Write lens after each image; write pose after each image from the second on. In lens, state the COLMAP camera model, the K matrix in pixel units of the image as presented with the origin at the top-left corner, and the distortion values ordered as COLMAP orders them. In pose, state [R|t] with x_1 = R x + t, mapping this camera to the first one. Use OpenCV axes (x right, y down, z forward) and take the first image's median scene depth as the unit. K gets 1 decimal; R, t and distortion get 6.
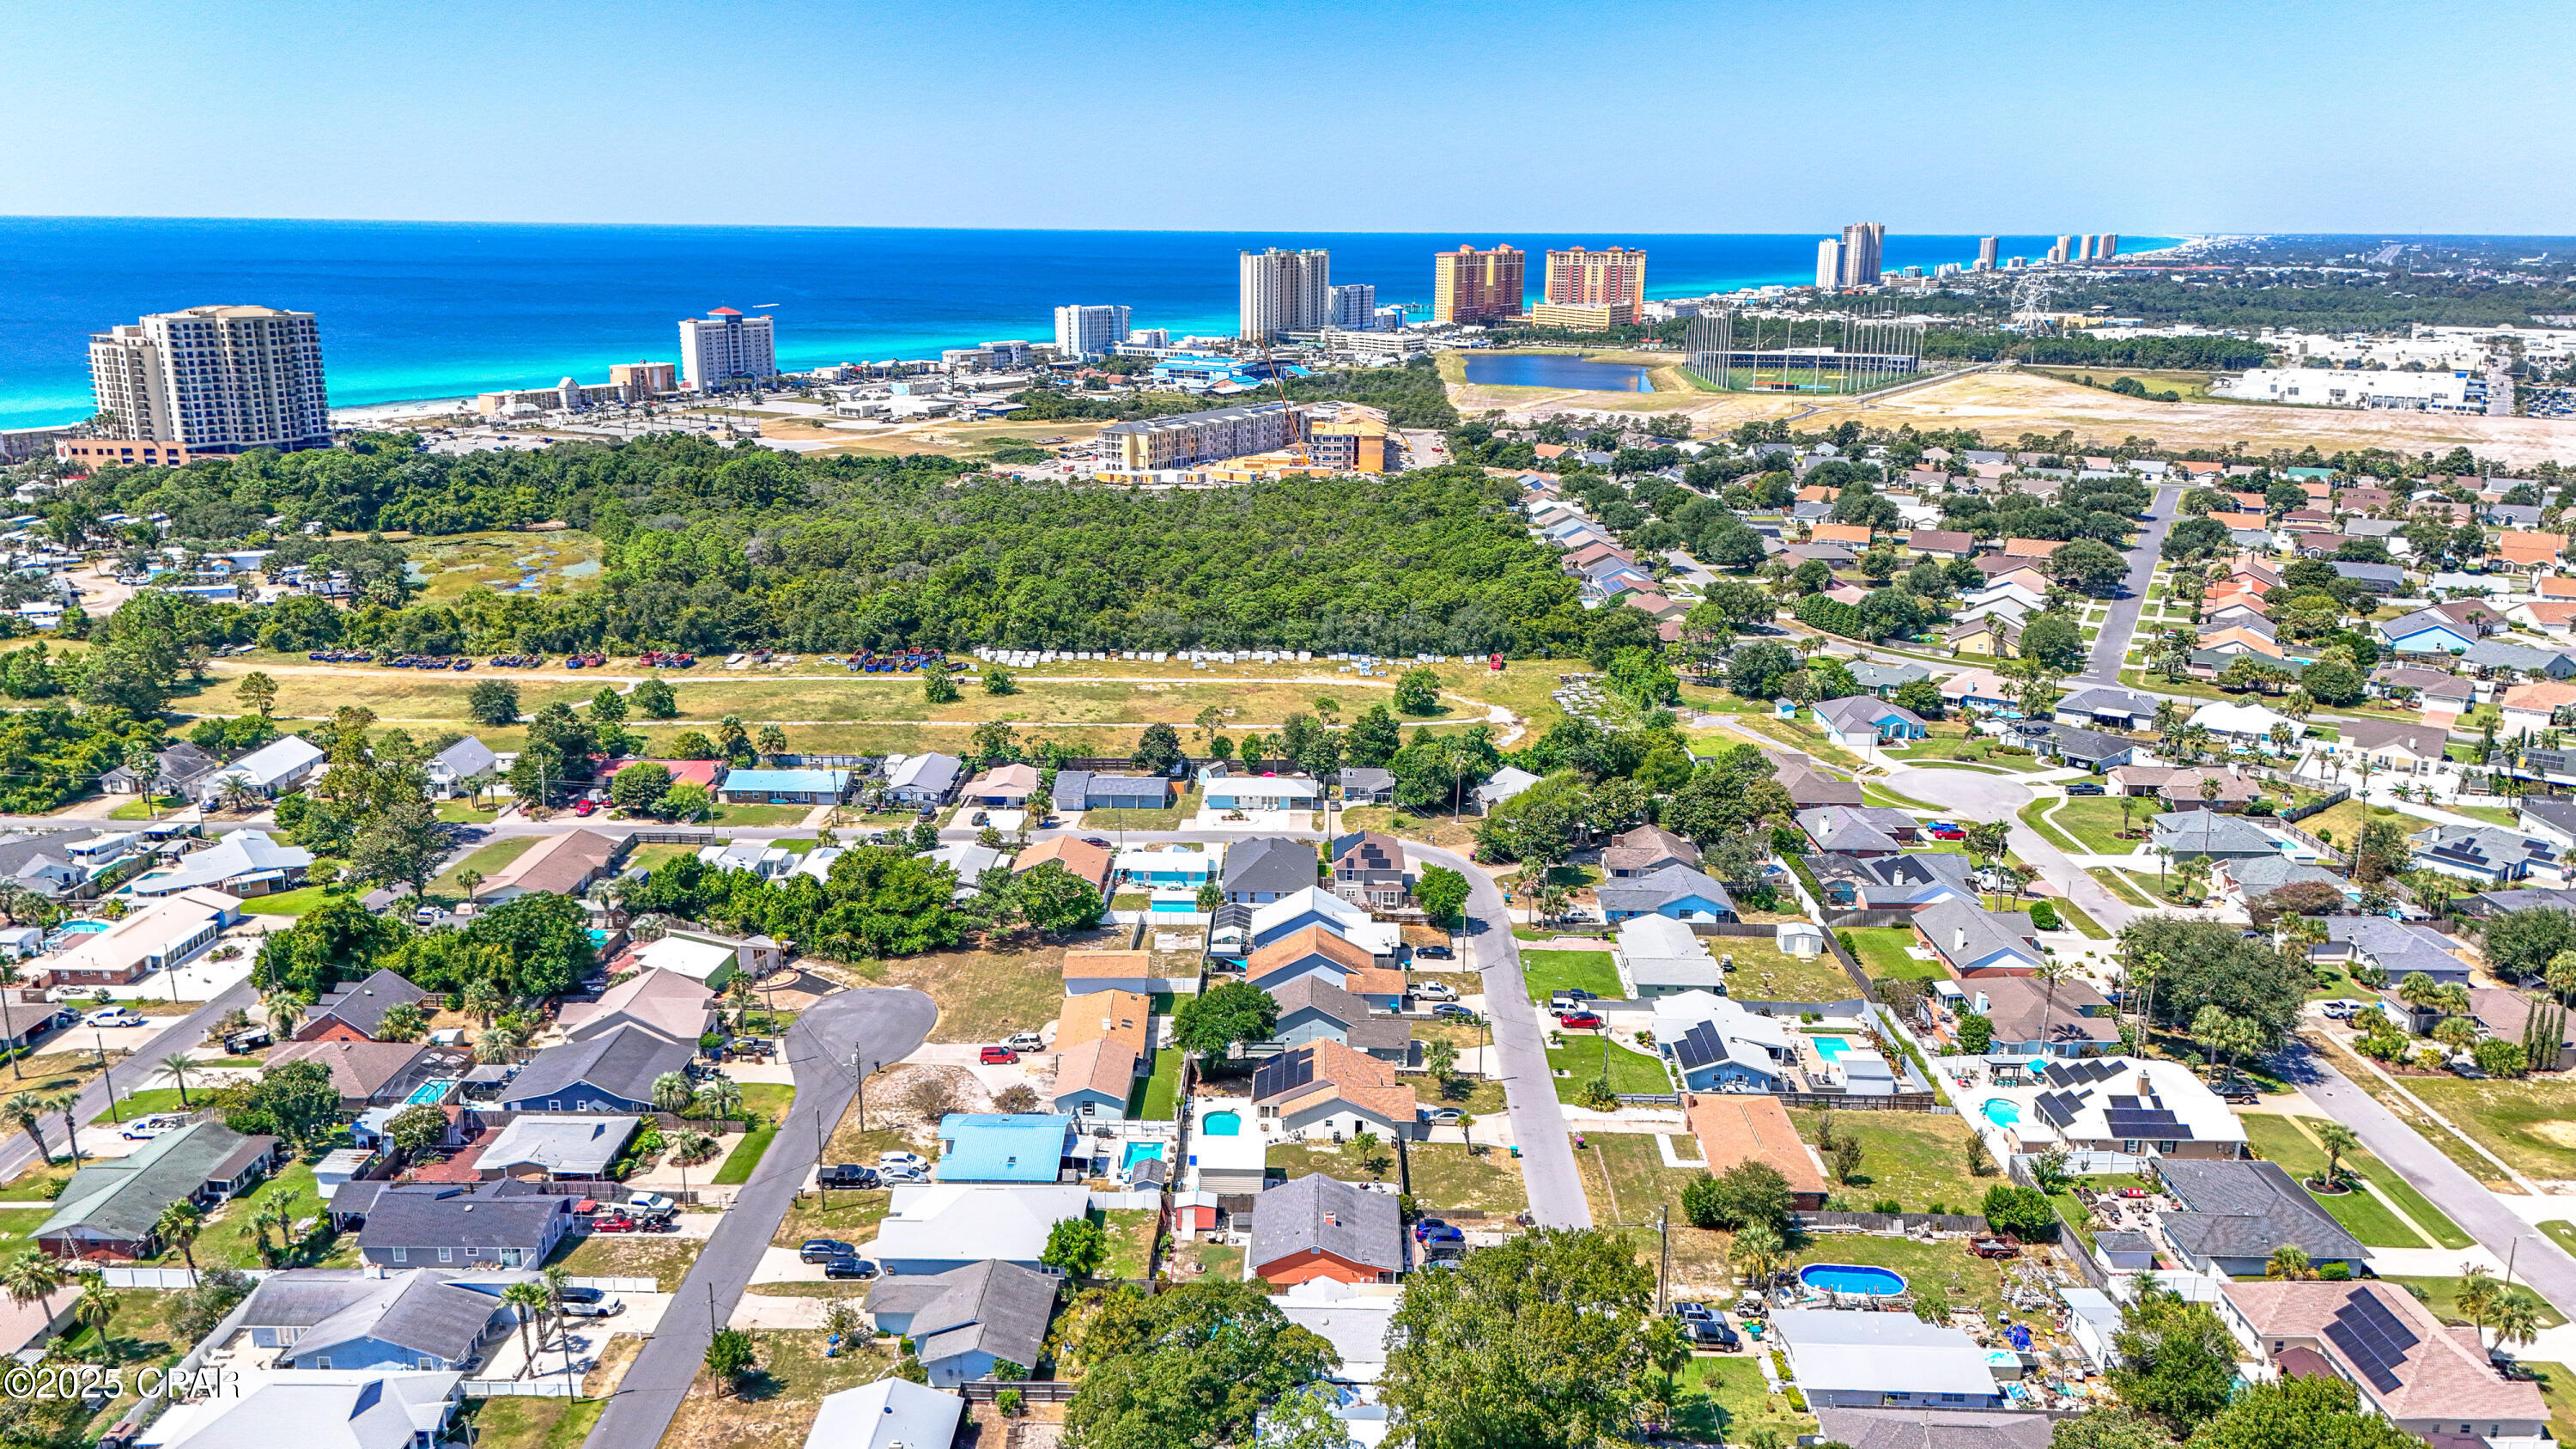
lens RADIAL K [[1898.5, 0, 1280.4], [0, 1898.5, 723.2], [0, 0, 1]] dist [0.081508, -0.077976]
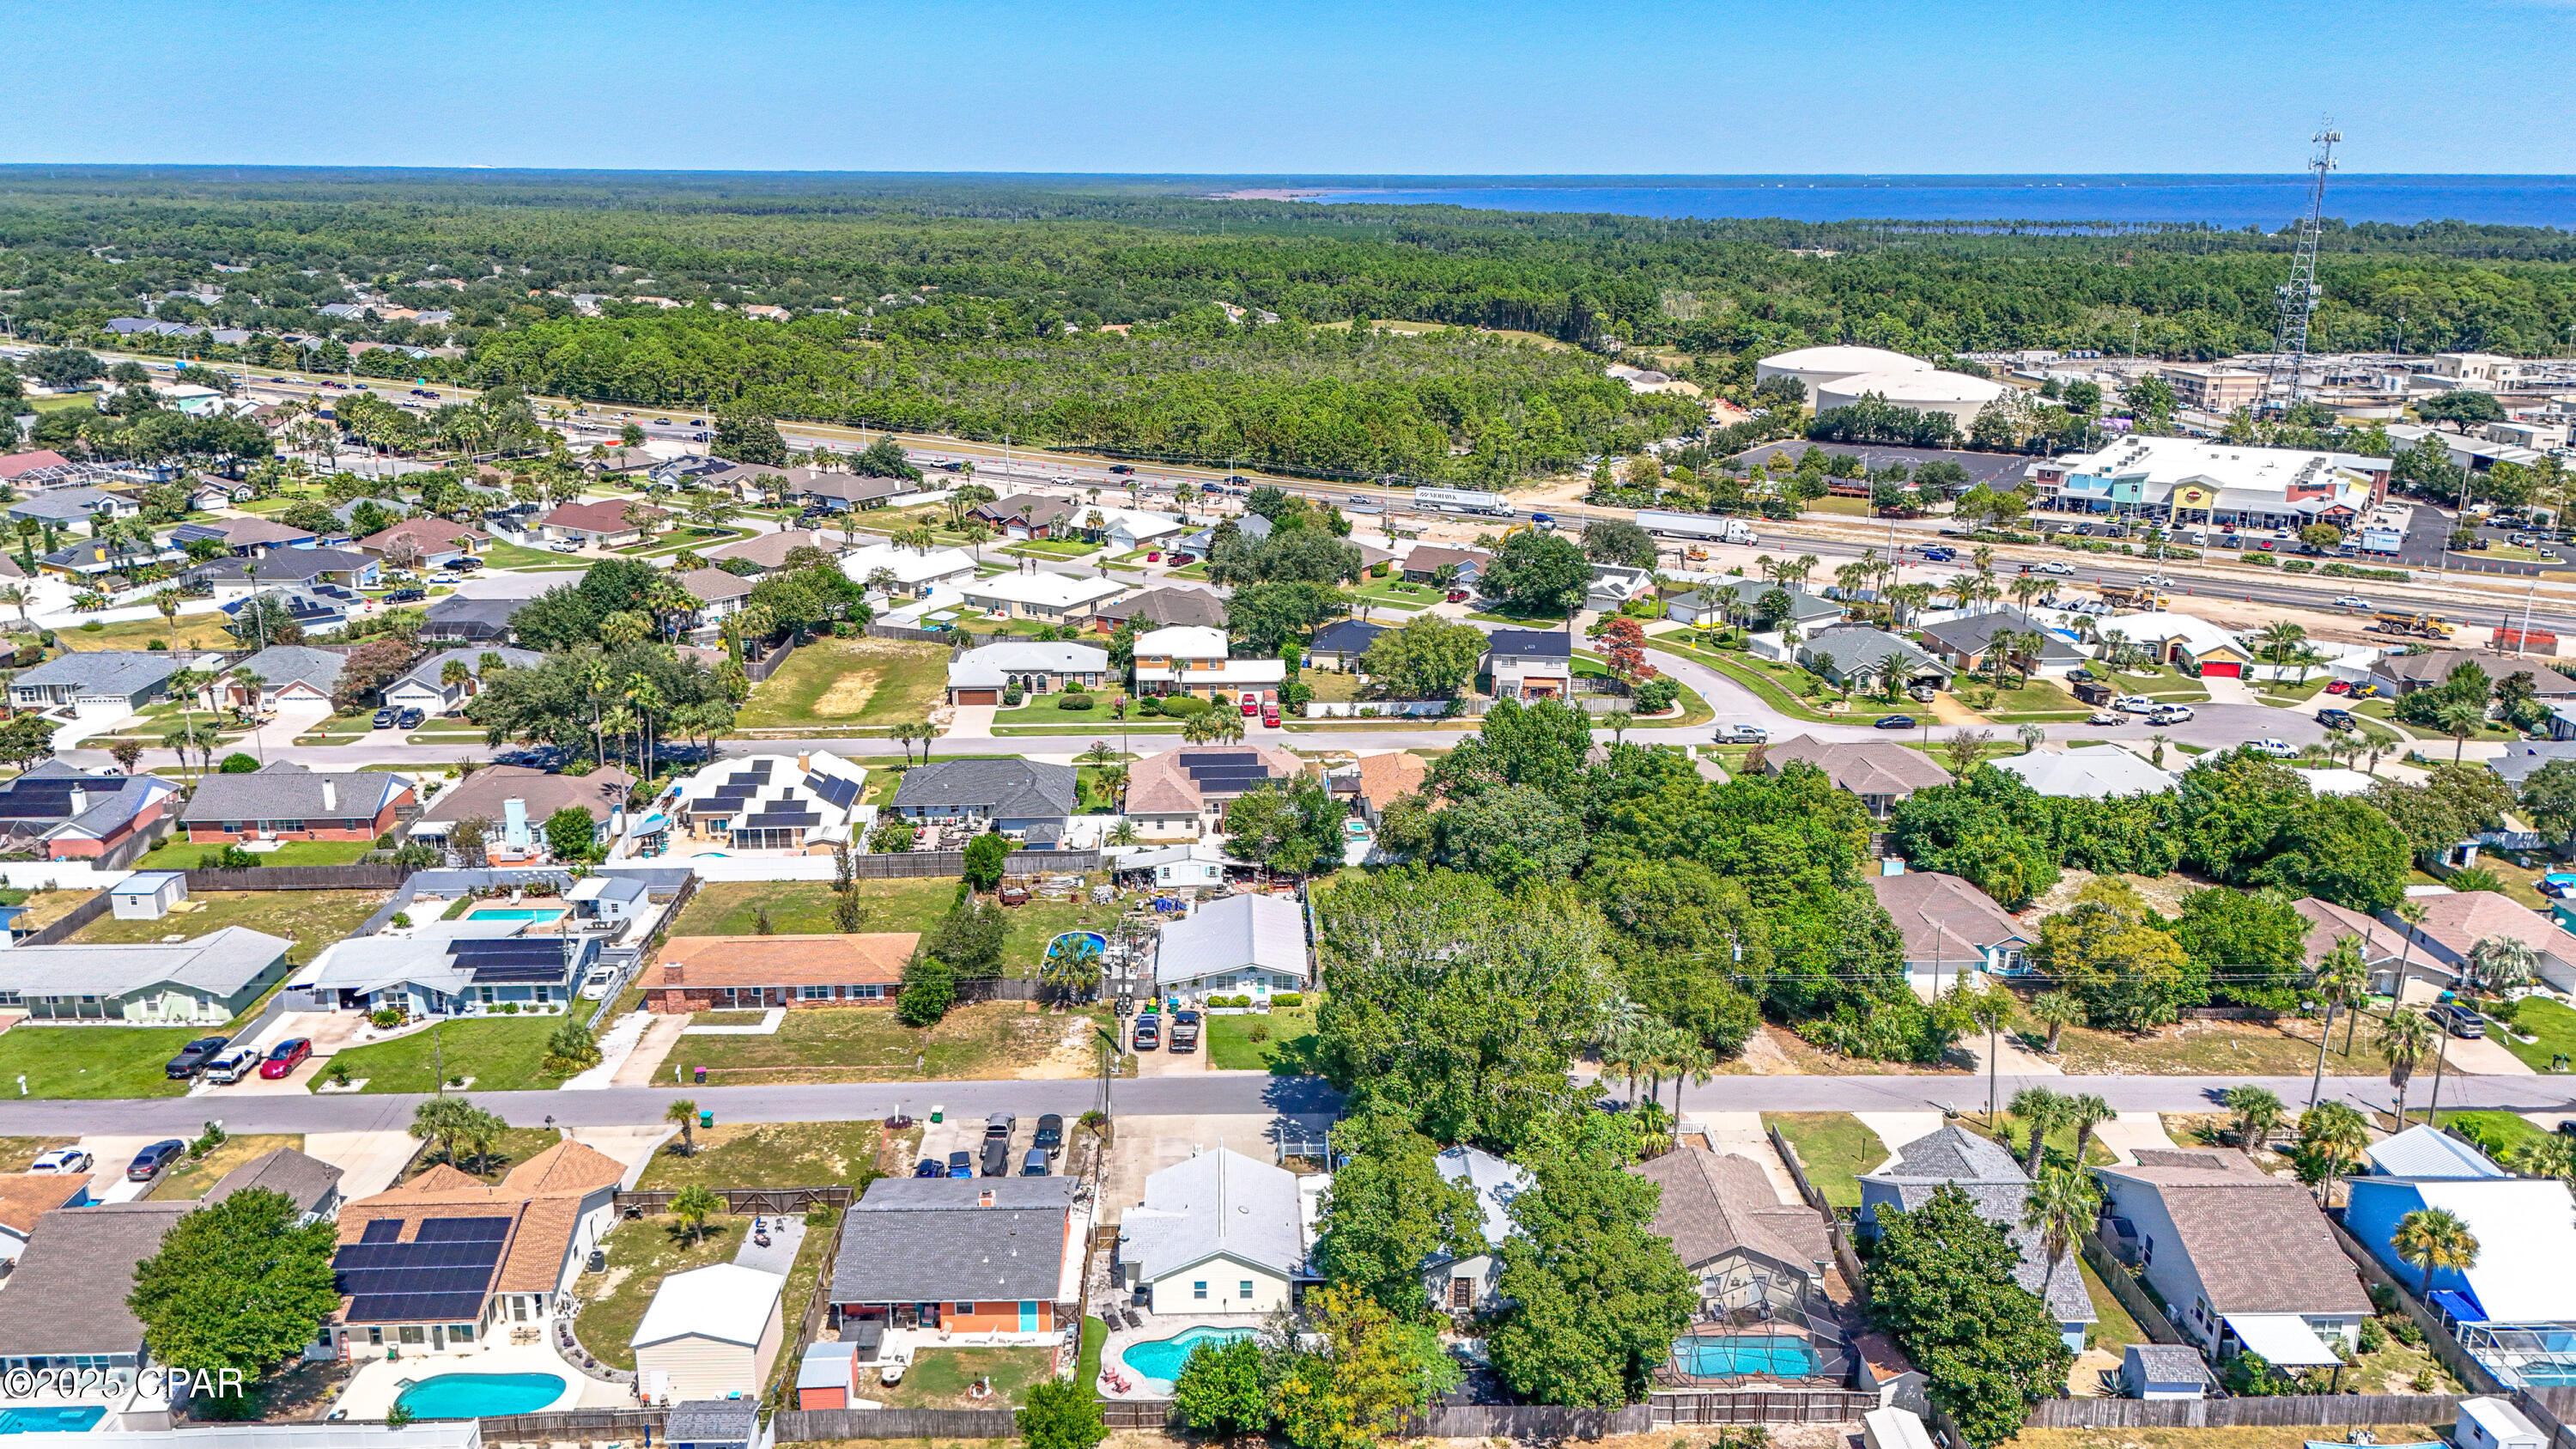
lens RADIAL K [[1898.5, 0, 1283.2], [0, 1898.5, 712.4], [0, 0, 1]] dist [0.081508, -0.077976]
pose [[-0.054715, -0.280670, 0.958244, -0.314390], [0.249931, 0.925282, 0.285286, -0.034755], [-0.966716, 0.255105, 0.019522, 0.462127]]
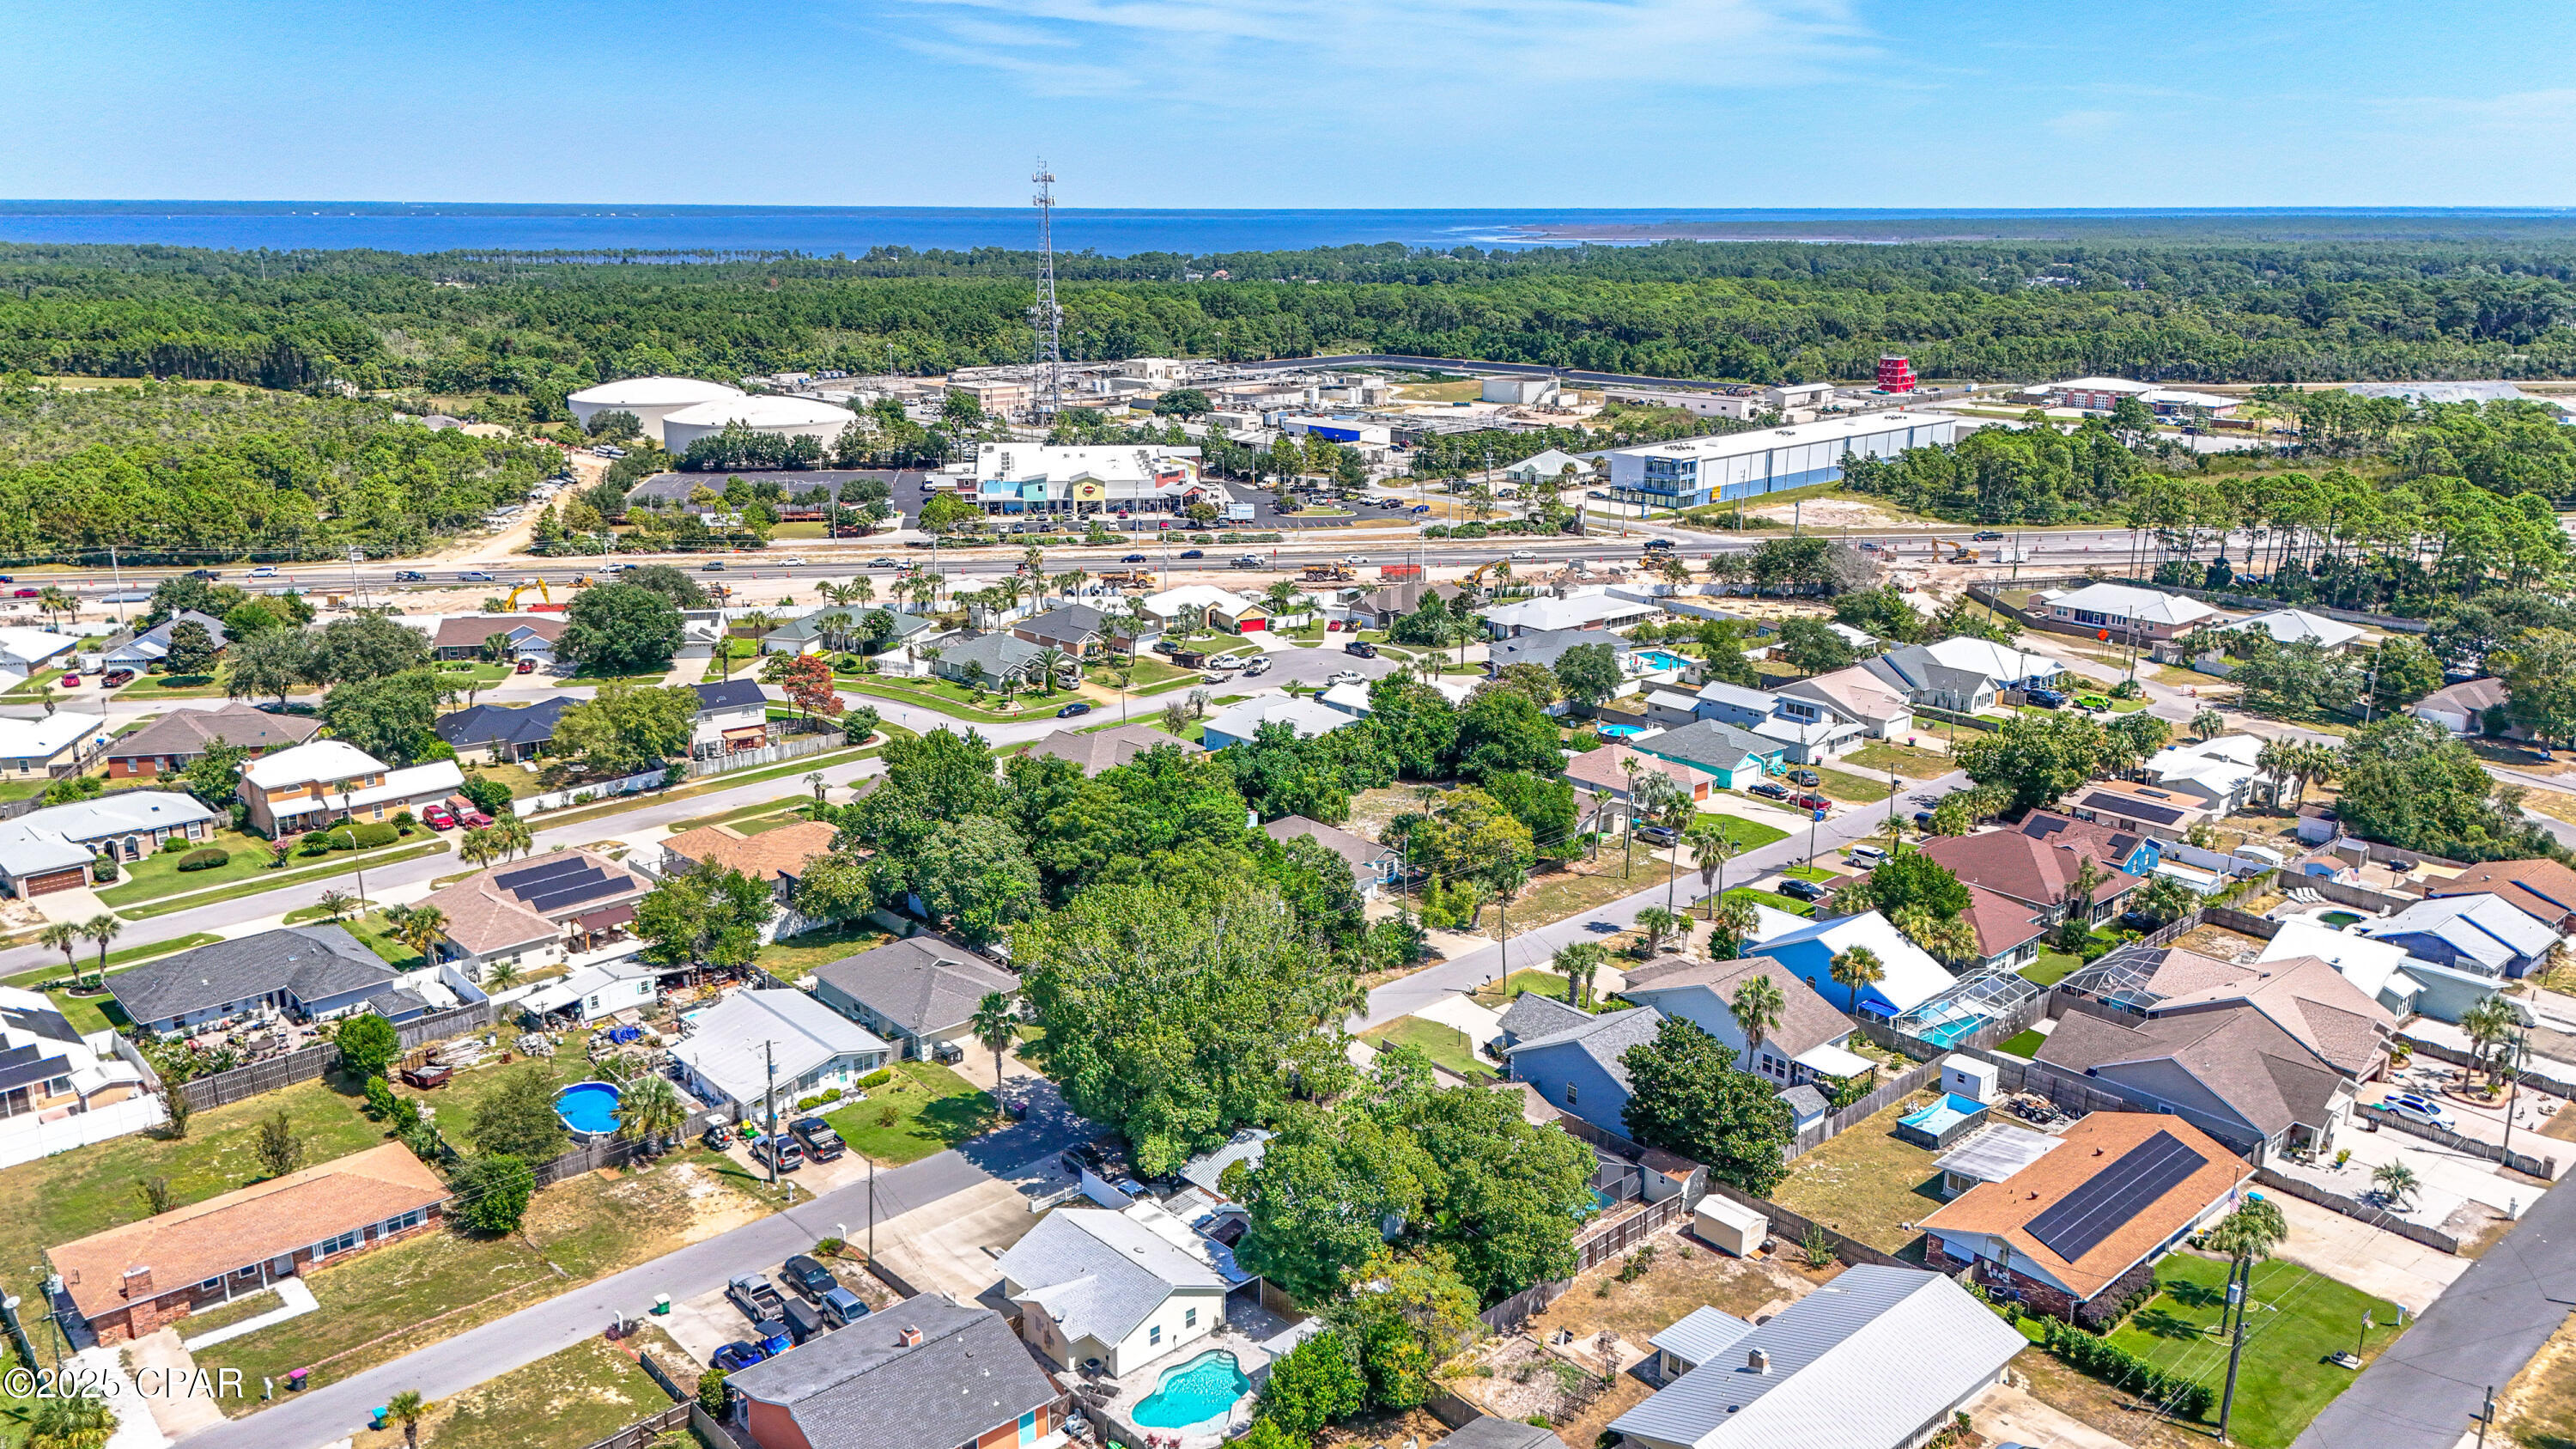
lens RADIAL K [[1898.5, 0, 1289.1], [0, 1898.5, 737.3], [0, 0, 1]] dist [0.081508, -0.077976]
pose [[-0.690863, -0.203252, 0.693828, -0.242240], [0.177647, 0.882527, 0.435417, -0.084257], [-0.700821, 0.424070, -0.573598, 0.649465]]
